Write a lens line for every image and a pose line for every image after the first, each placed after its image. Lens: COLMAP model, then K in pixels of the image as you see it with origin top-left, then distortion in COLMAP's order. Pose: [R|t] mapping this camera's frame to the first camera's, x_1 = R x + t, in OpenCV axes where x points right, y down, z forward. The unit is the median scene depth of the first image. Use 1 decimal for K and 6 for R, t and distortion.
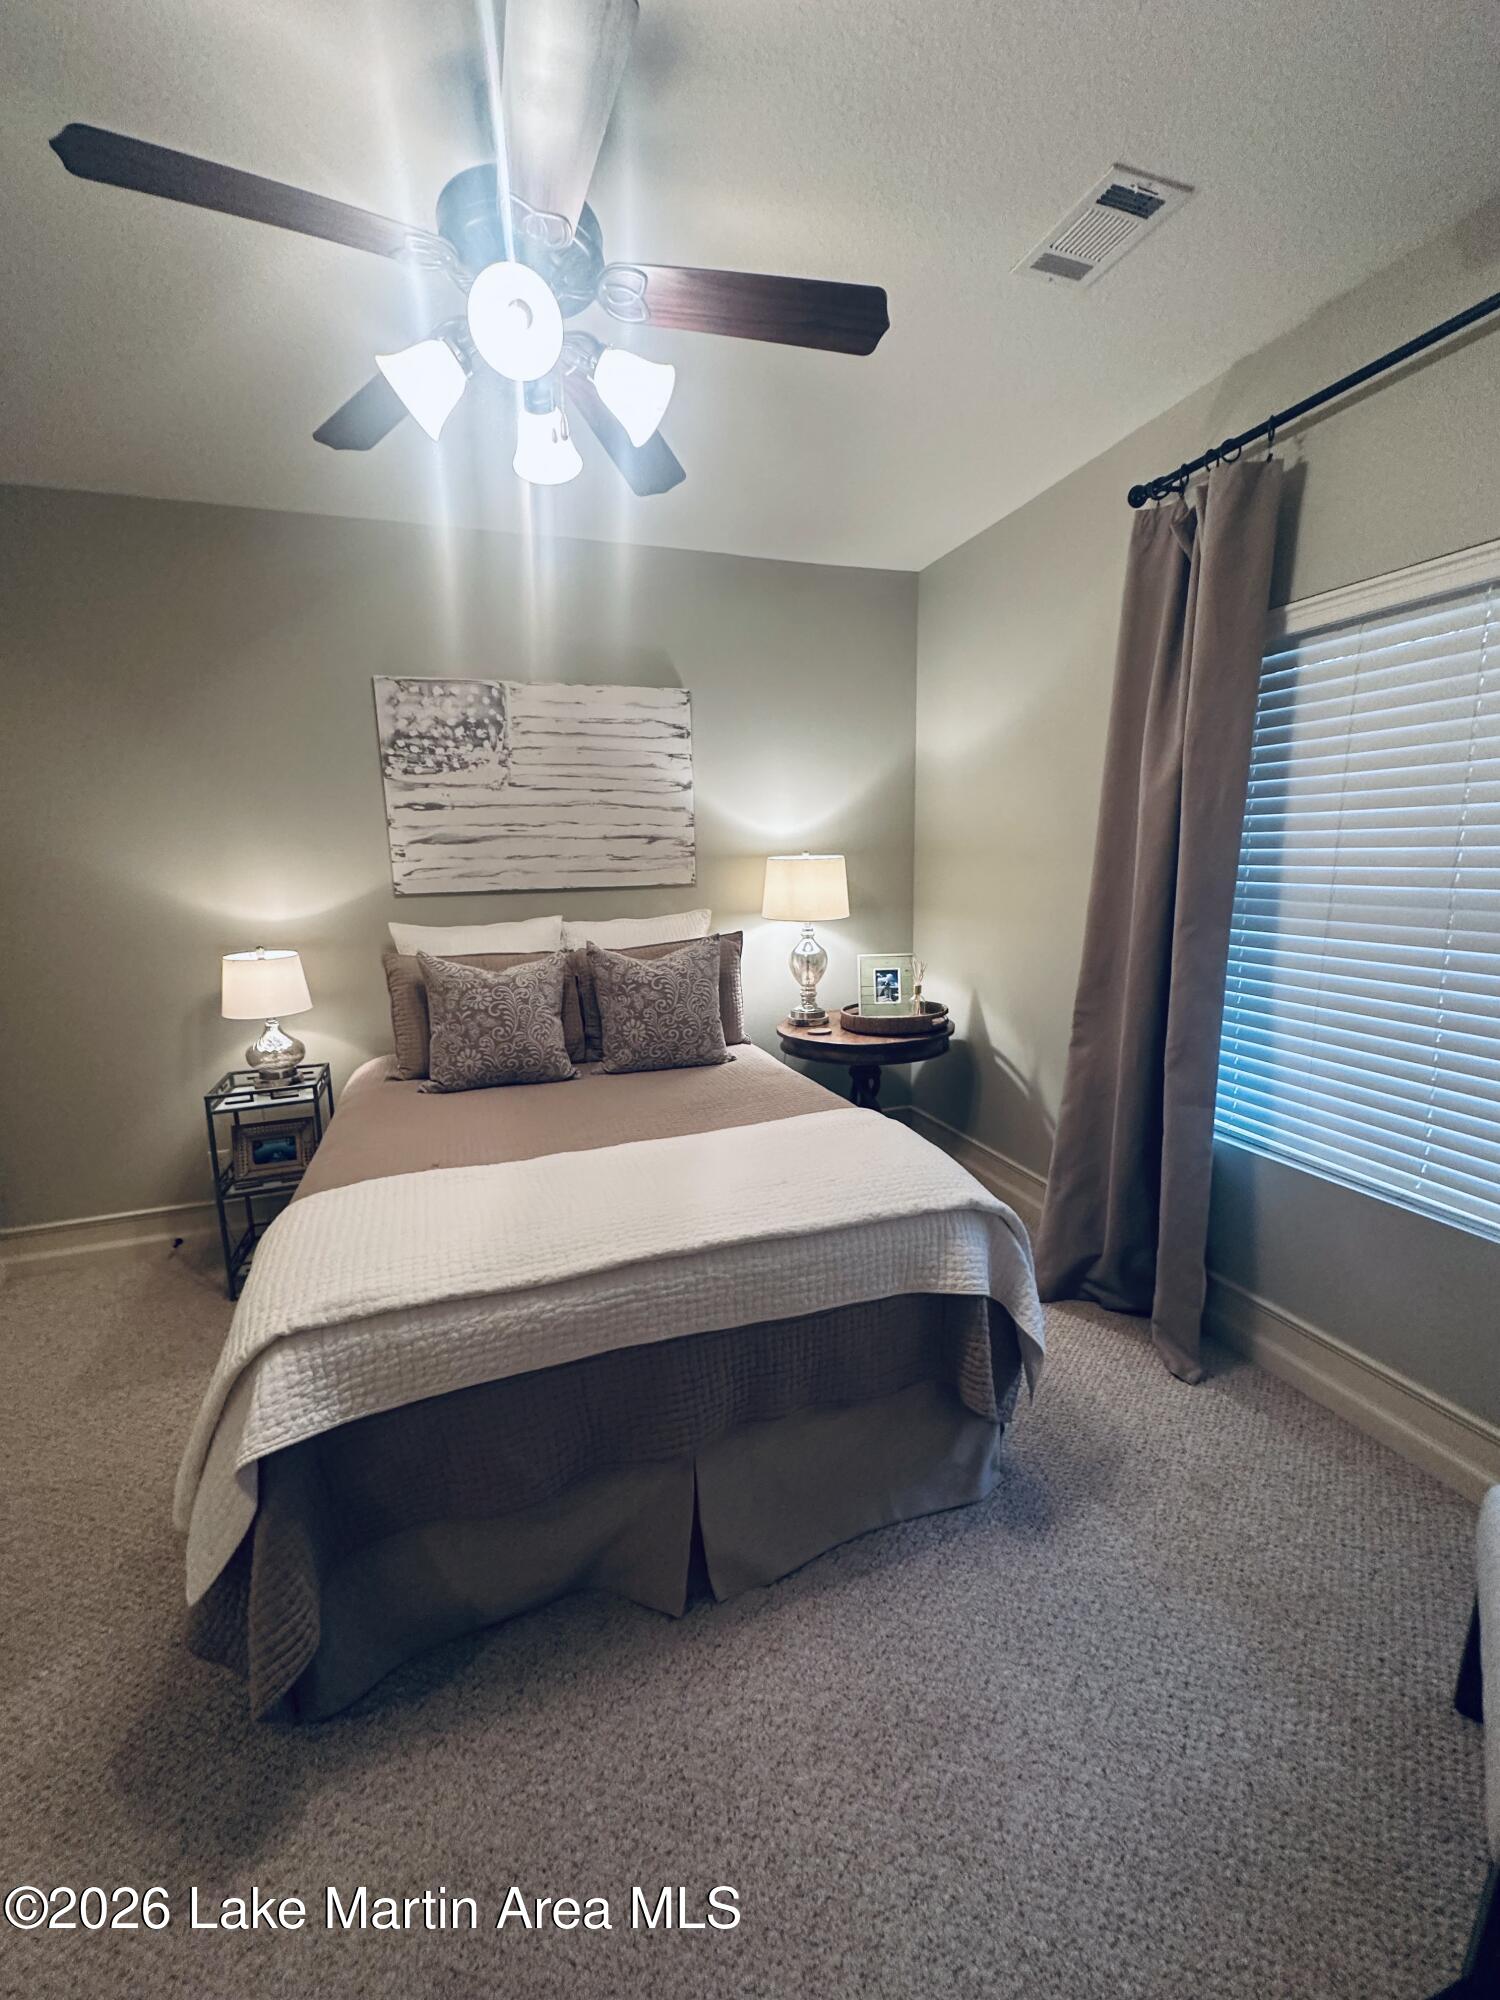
lens RADIAL K [[792.1, 0, 751.6], [0, 792.1, 998.9], [0, 0, 1]] dist [-0.000013, -0.000167]
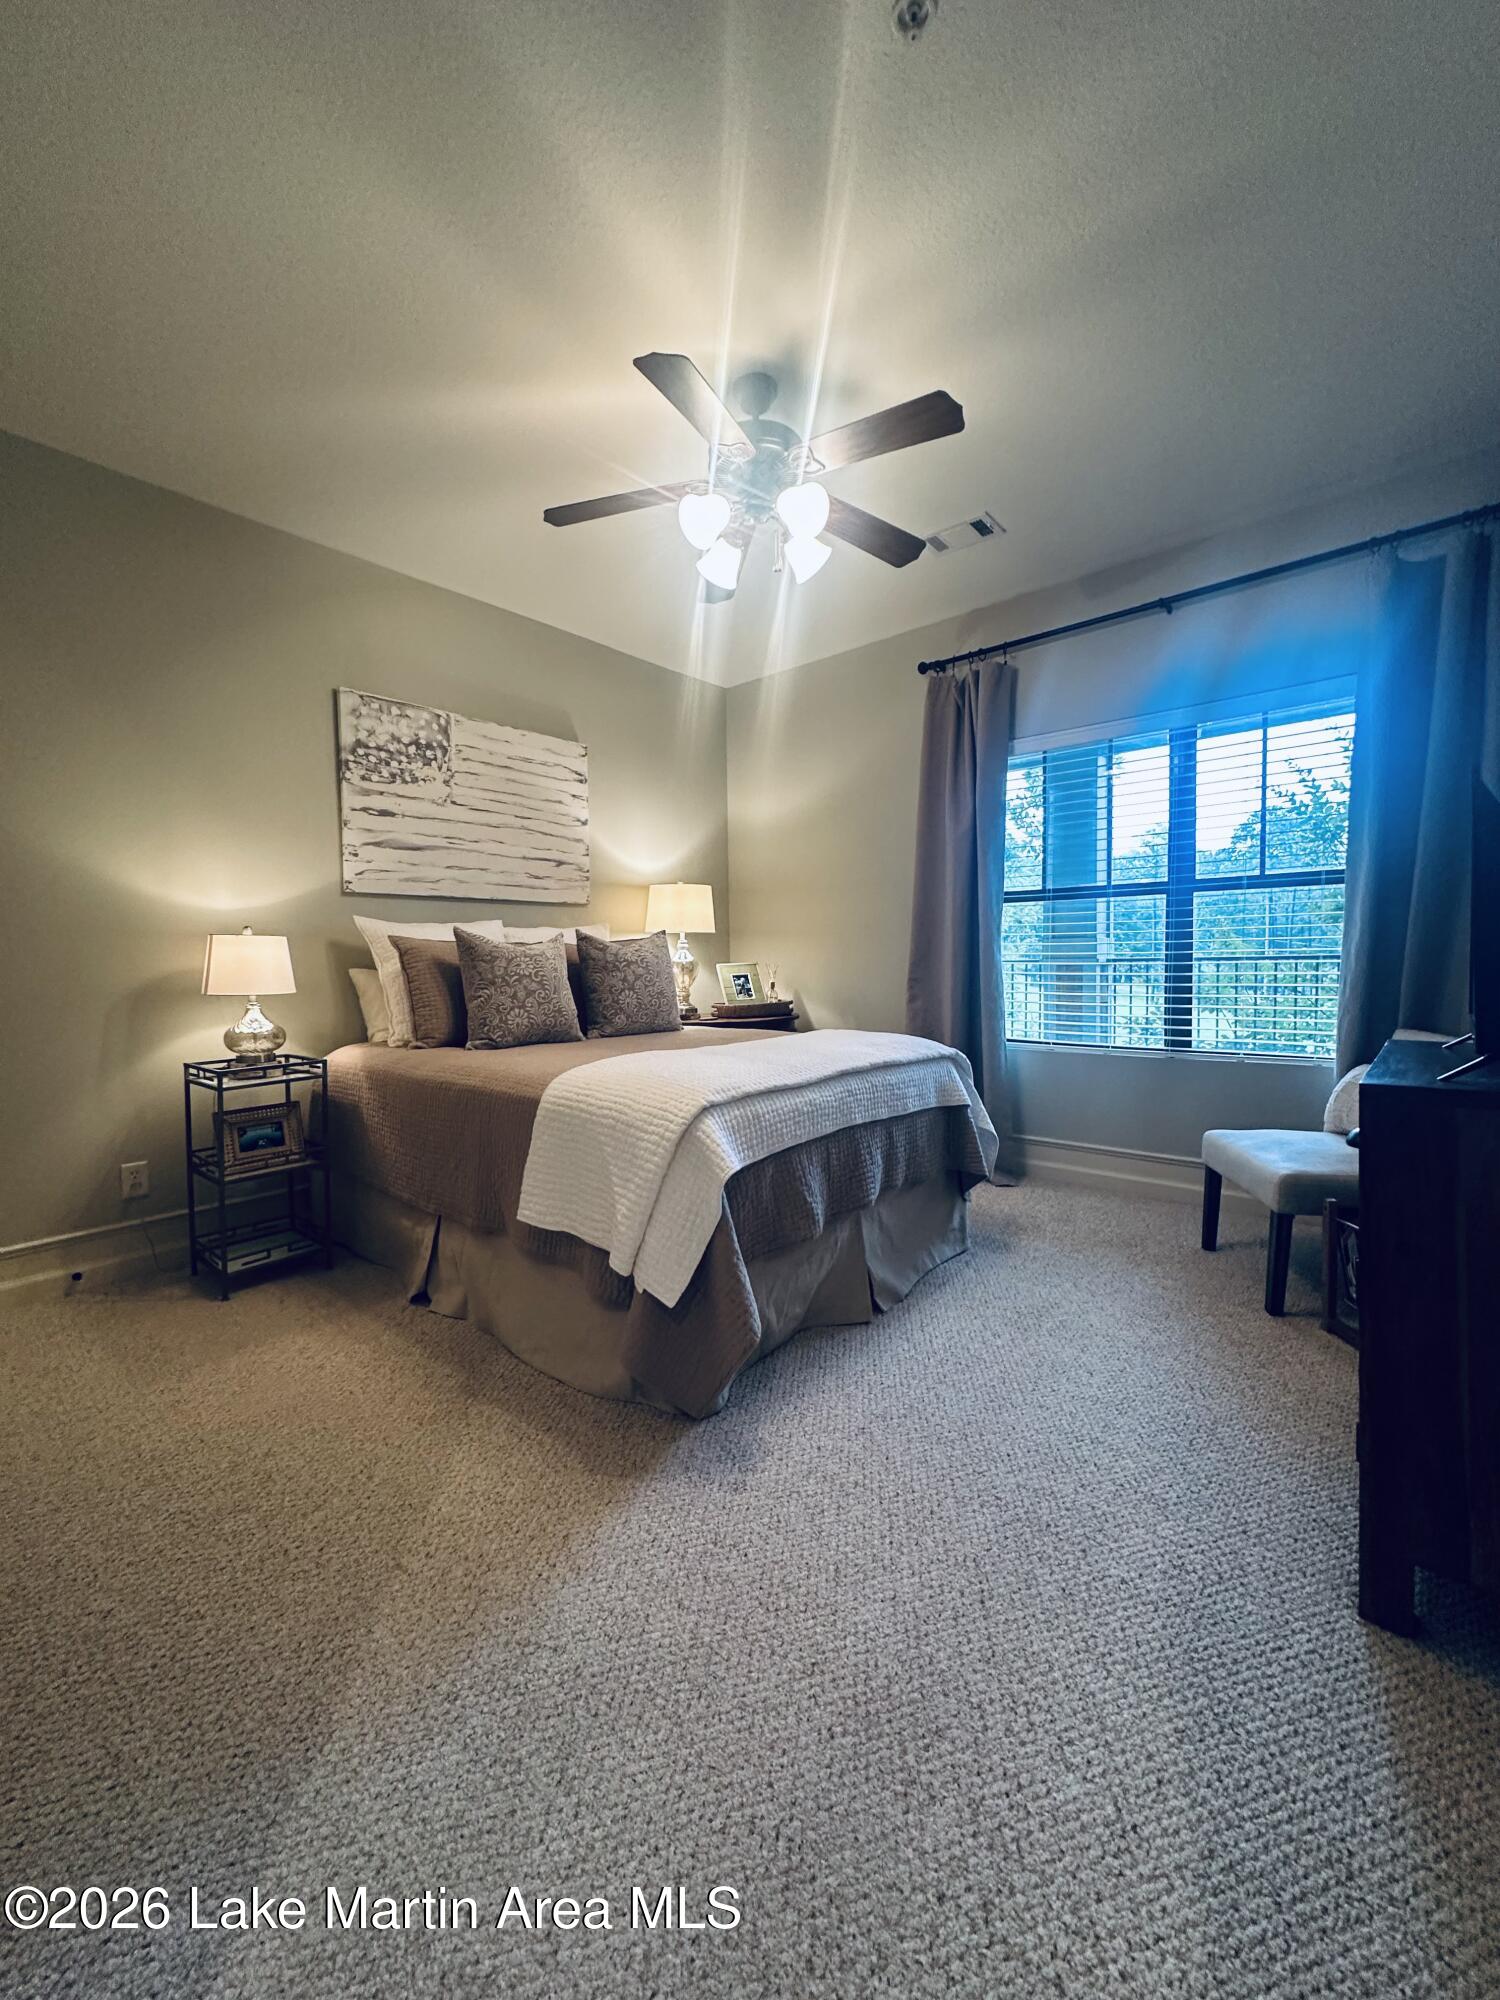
lens RADIAL K [[792.1, 0, 748.0], [0, 792.1, 1000.8], [0, 0, 1]] dist [-0.000013, -0.000167]
pose [[0.865206, -0.016210, 0.501154, -0.525262], [0.083220, 0.990258, -0.111644, 0.169704], [-0.494462, 0.138301, 0.858126, -0.124921]]
